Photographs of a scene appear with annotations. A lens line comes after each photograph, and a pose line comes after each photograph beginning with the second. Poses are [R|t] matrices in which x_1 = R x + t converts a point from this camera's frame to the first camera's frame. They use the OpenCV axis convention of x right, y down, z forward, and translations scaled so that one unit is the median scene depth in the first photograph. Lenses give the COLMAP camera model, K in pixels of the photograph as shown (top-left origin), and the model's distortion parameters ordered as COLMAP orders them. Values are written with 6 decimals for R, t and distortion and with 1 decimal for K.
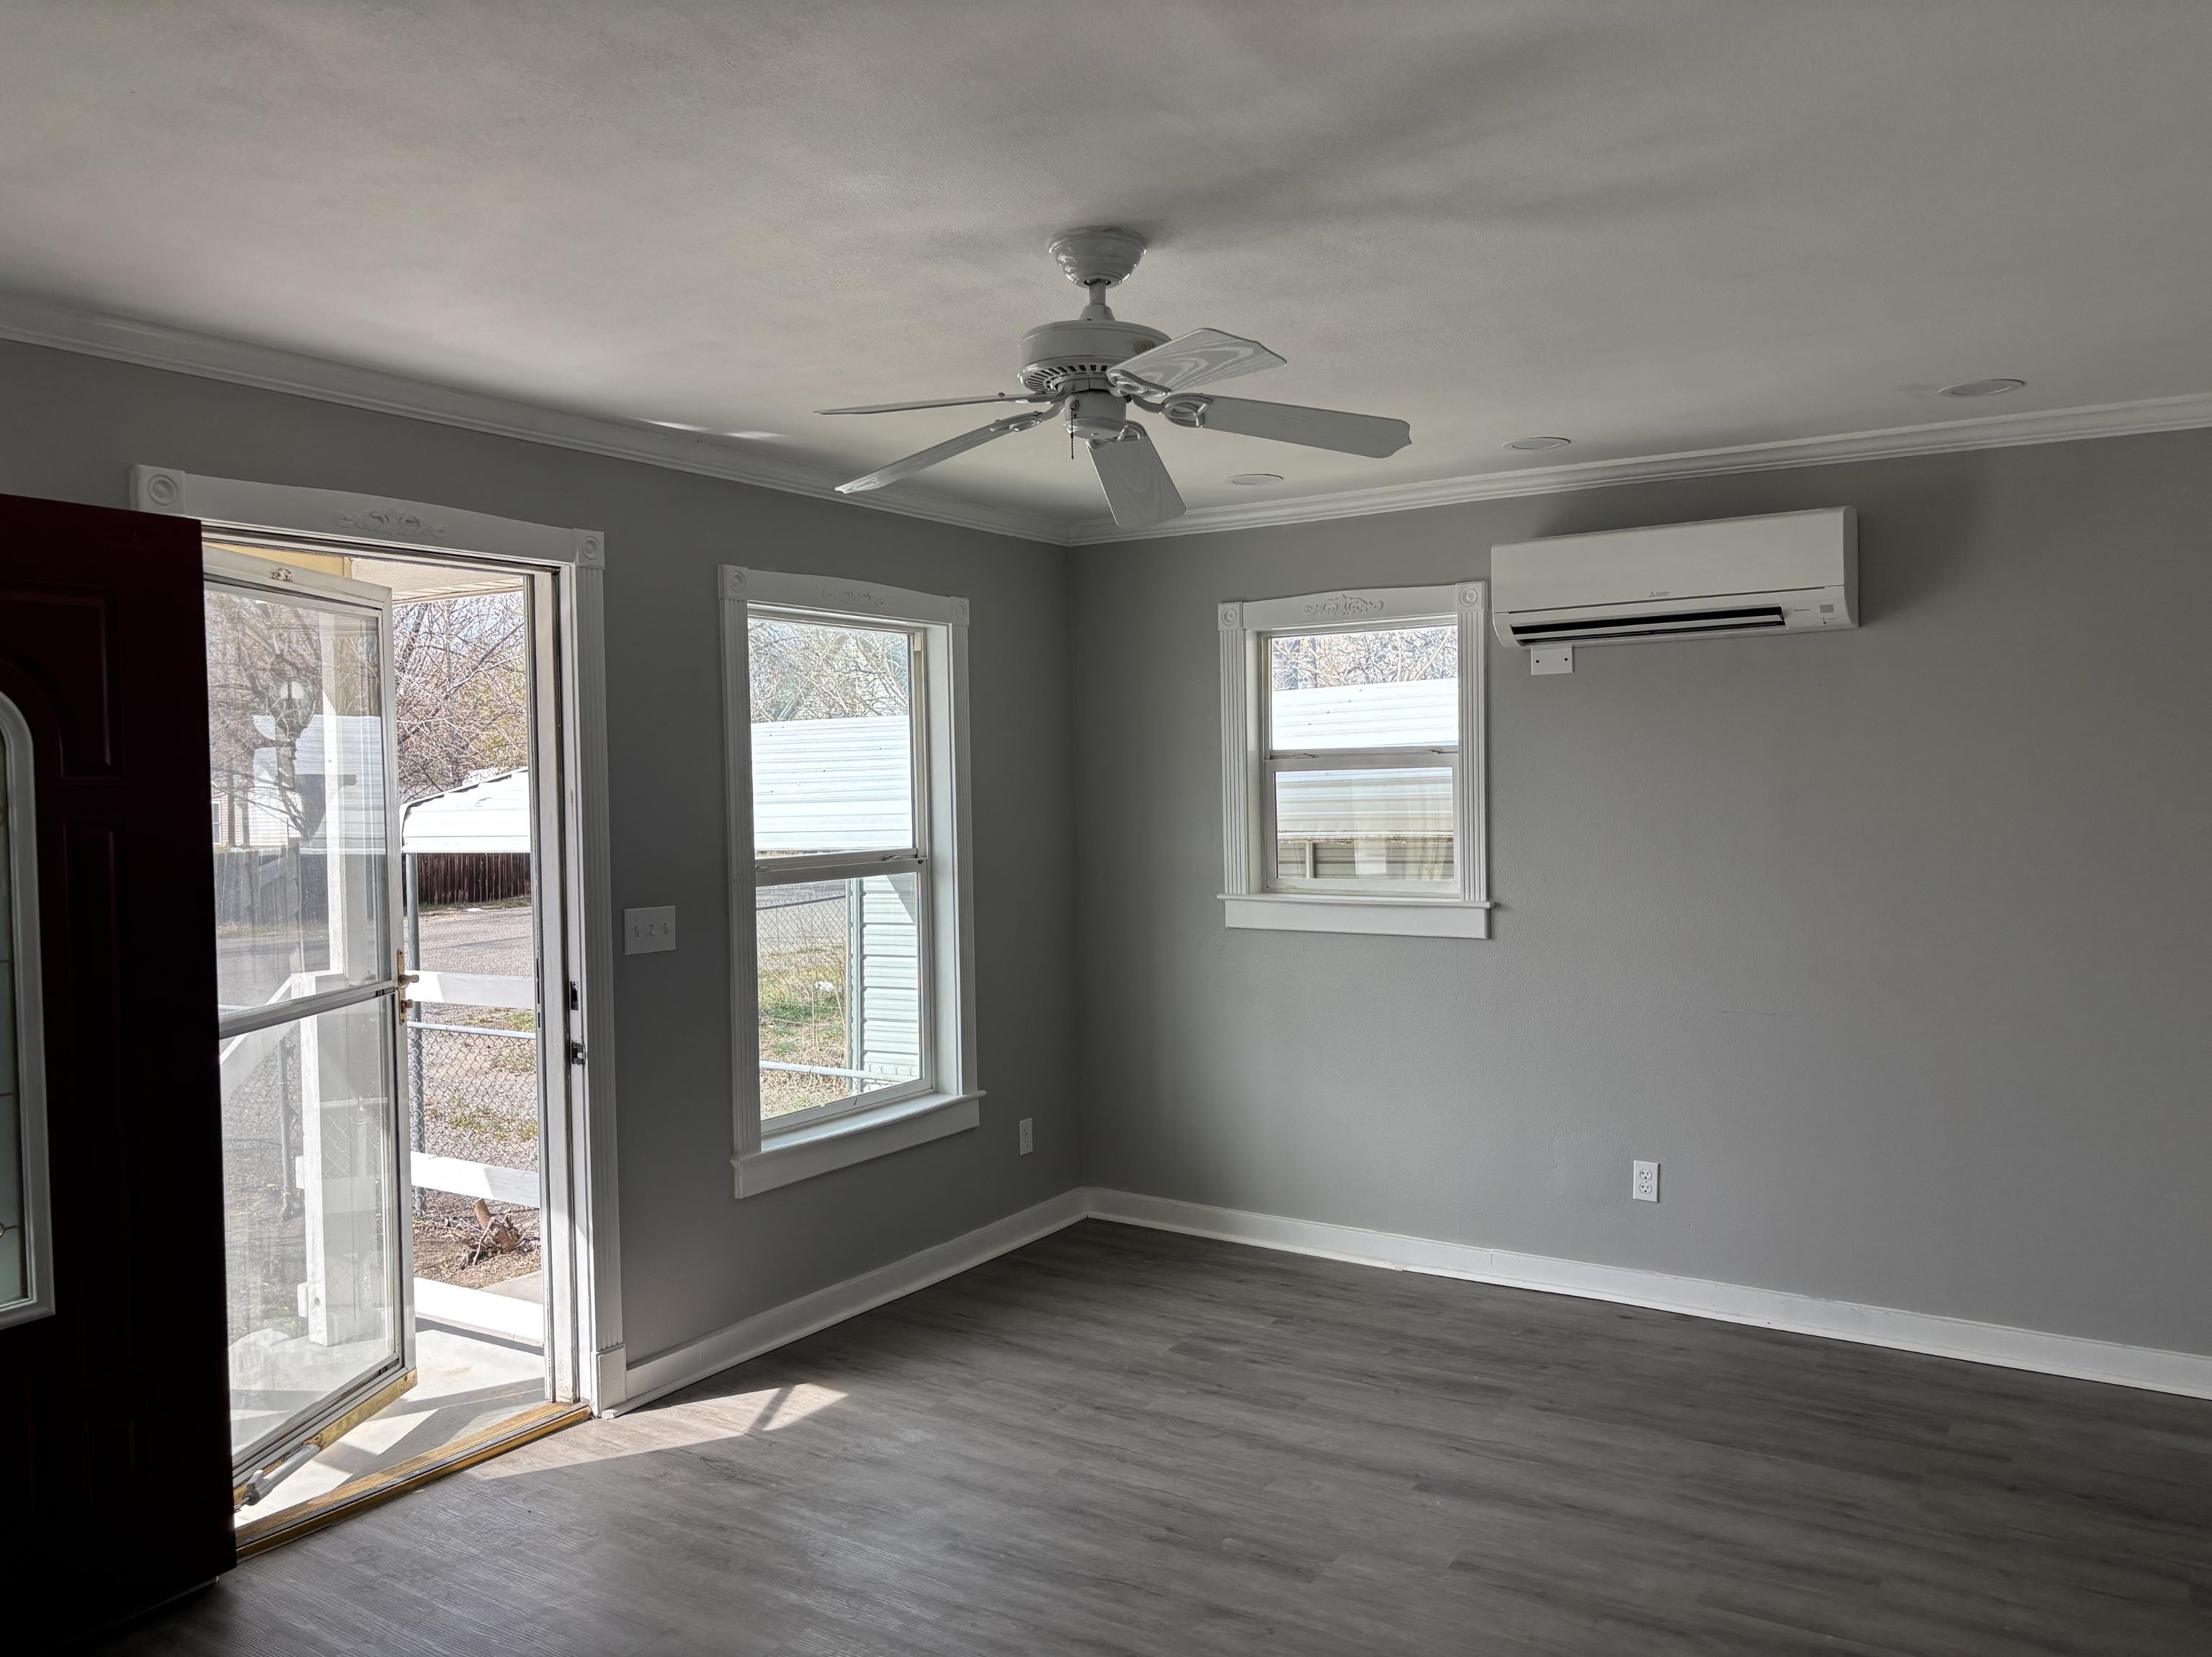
lens RADIAL K [[1684.9, 0, 1105.3], [0, 1684.9, 823.0], [0, 0, 1]] dist [0.061153, -0.052279]
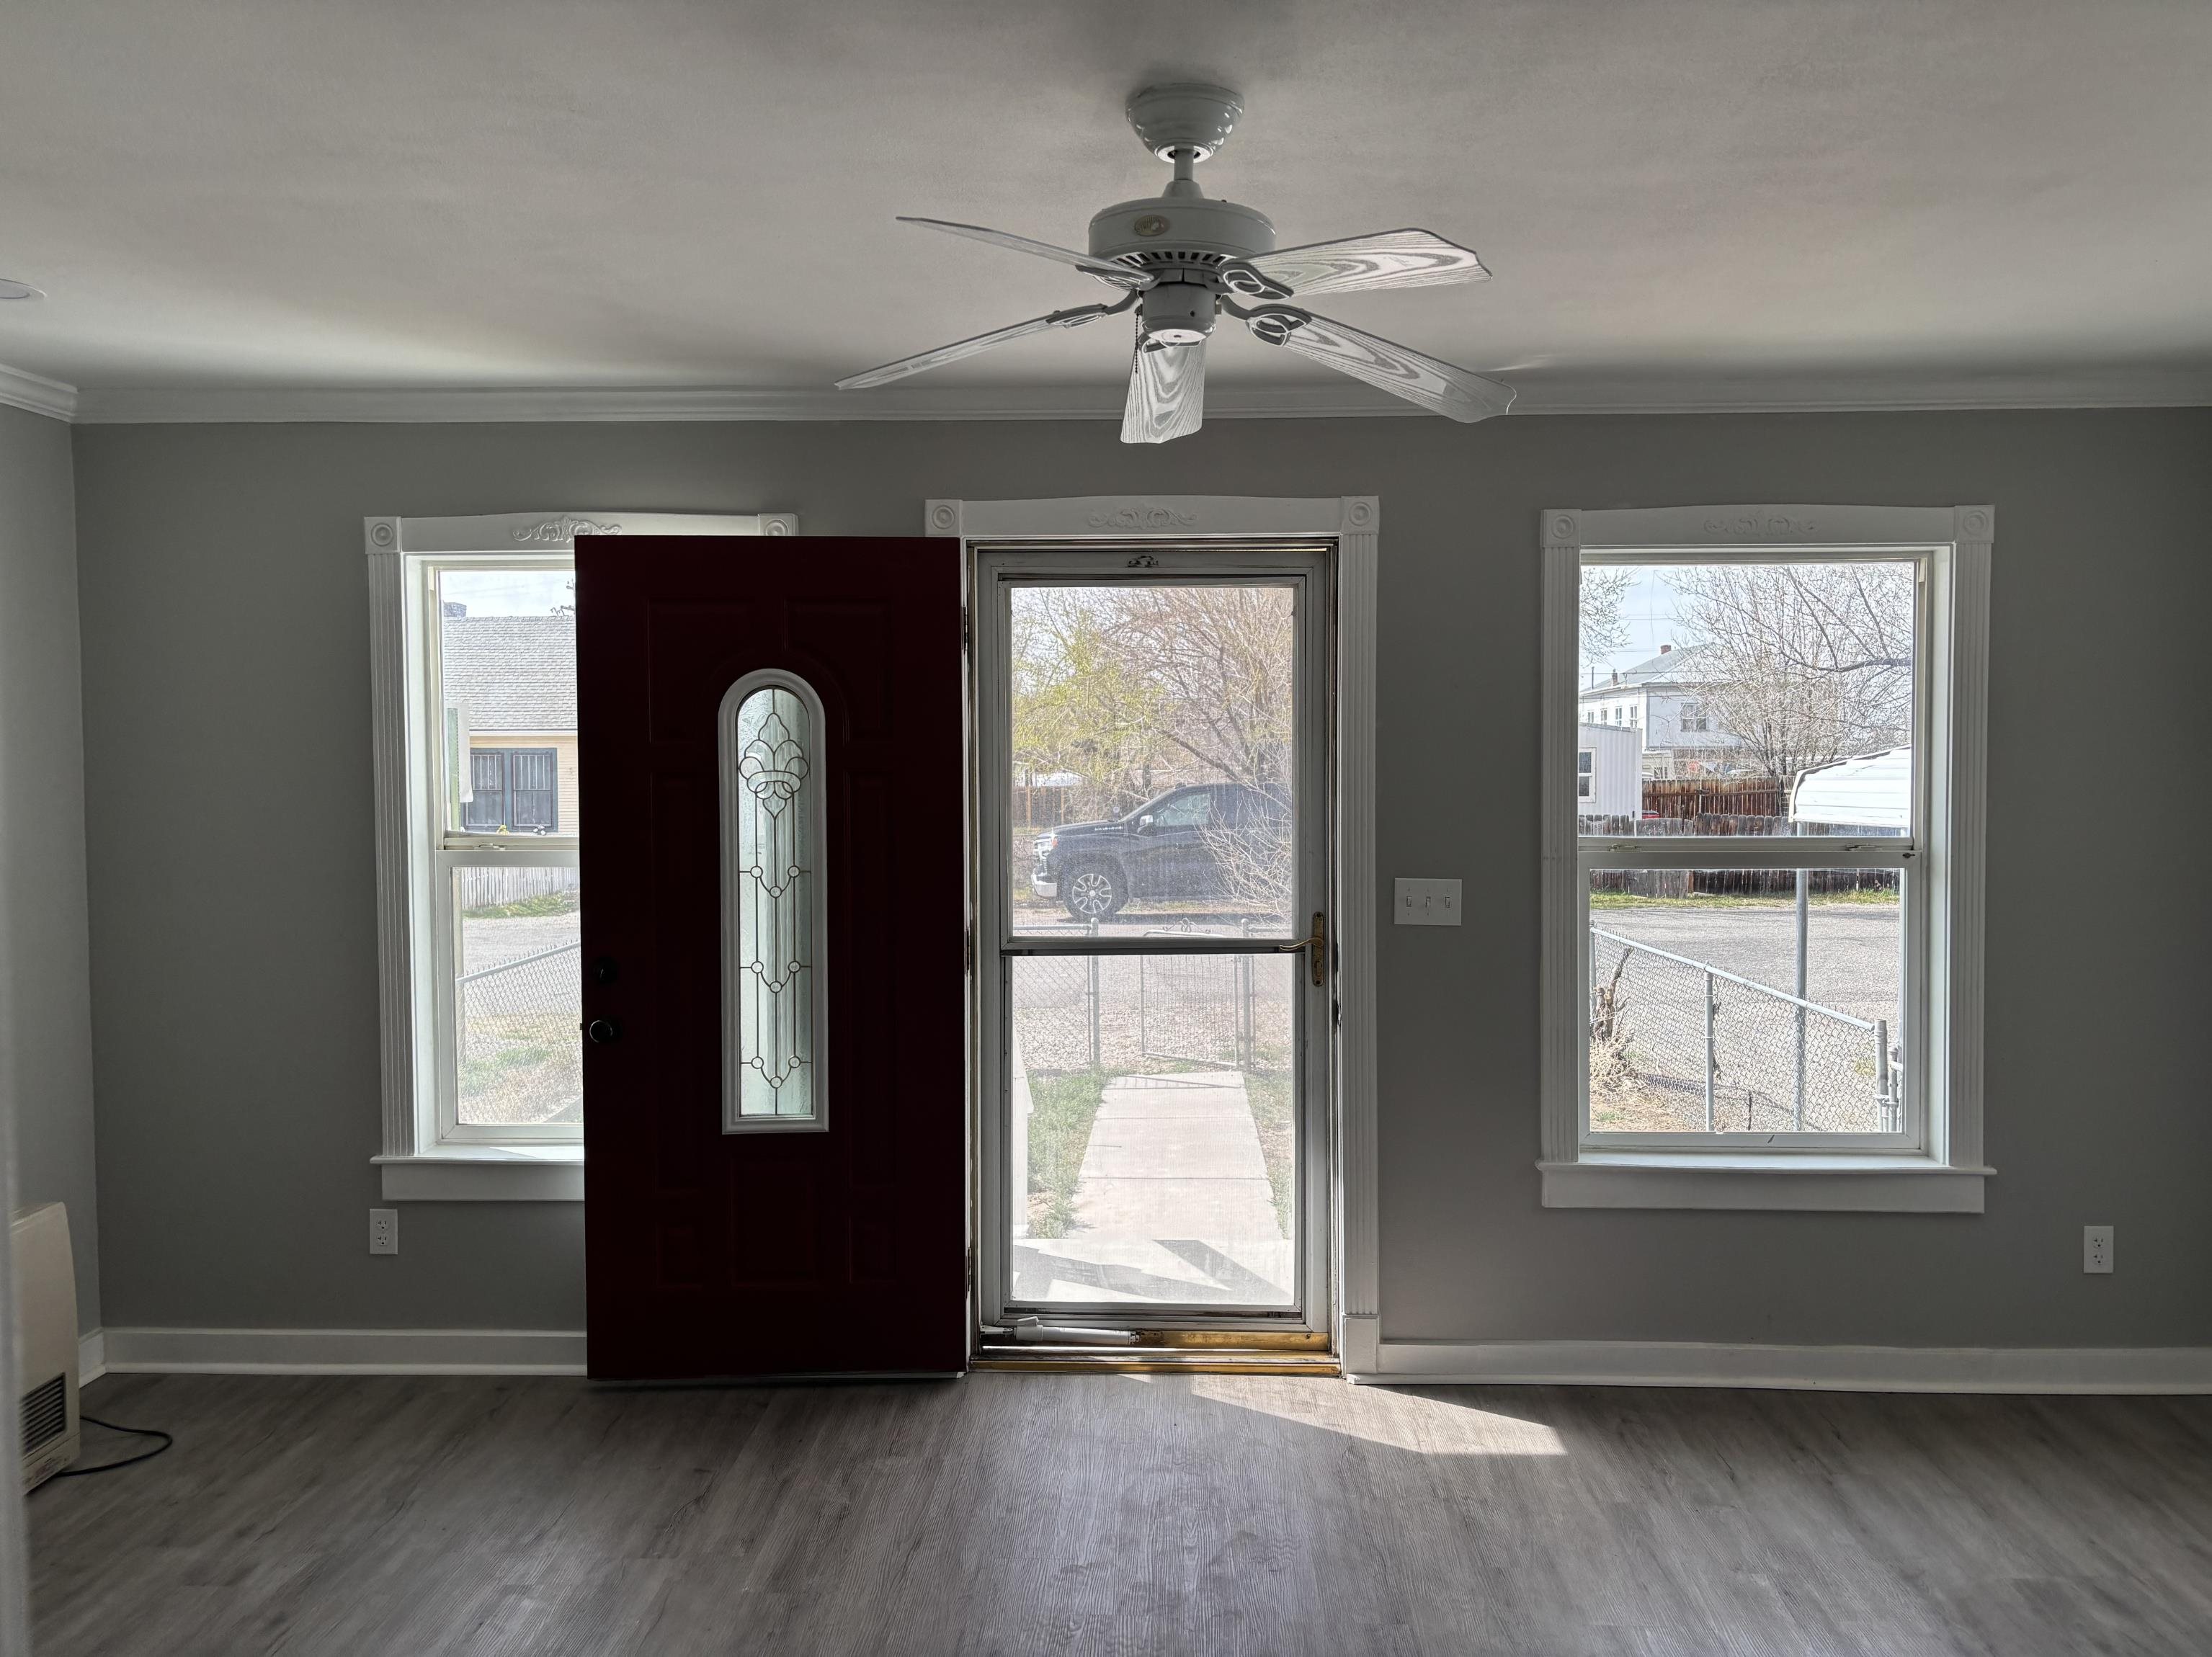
lens RADIAL K [[1676.5, 0, 1111.6], [0, 1676.5, 818.3], [0, 0, 1]] dist [0.028091, -0.005317]
pose [[0.515557, 0.043212, -0.855765, 0.468488], [-0.027655, 0.999046, 0.033787, -0.012332], [0.856409, 0.006247, 0.516260, 0.363337]]
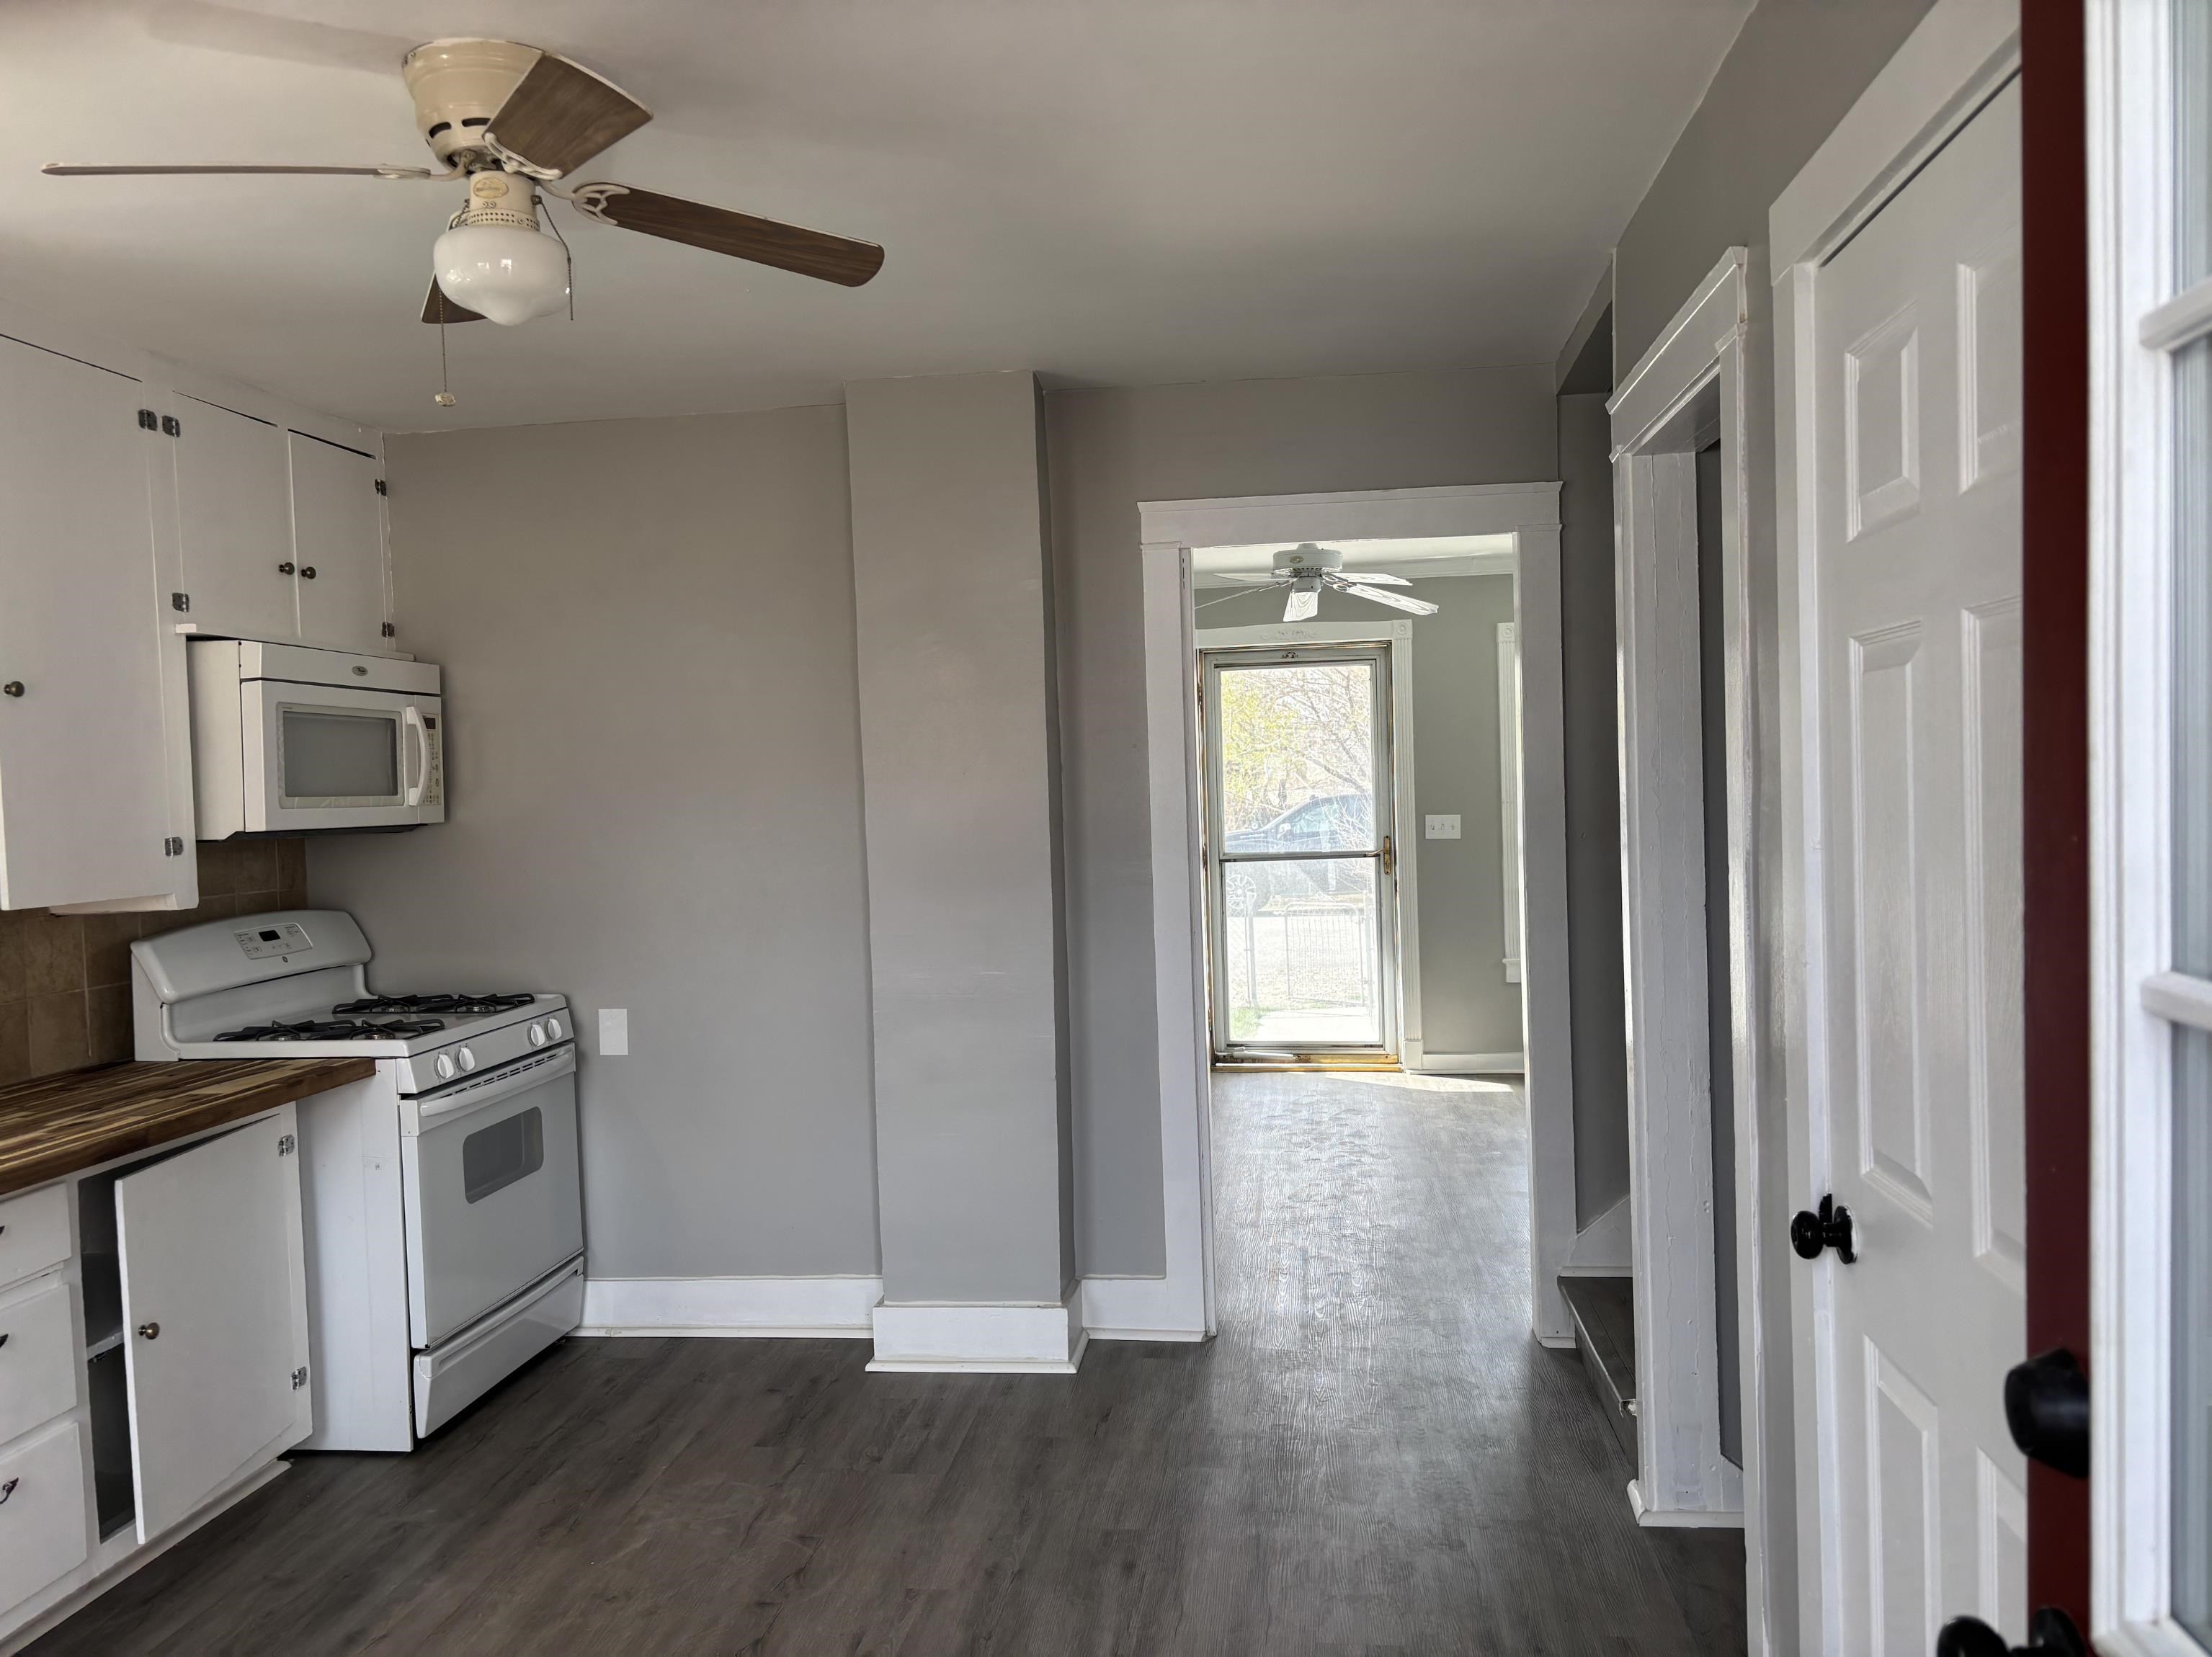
lens RADIAL K [[1684.9, 0, 1105.3], [0, 1684.9, 823.0], [0, 0, 1]] dist [0.061153, -0.052279]
pose [[0.443822, 0.020404, -0.895883, 1.280359], [-0.001367, 0.999755, 0.022093, 0.019293], [0.896114, -0.008580, 0.443741, -0.168857]]
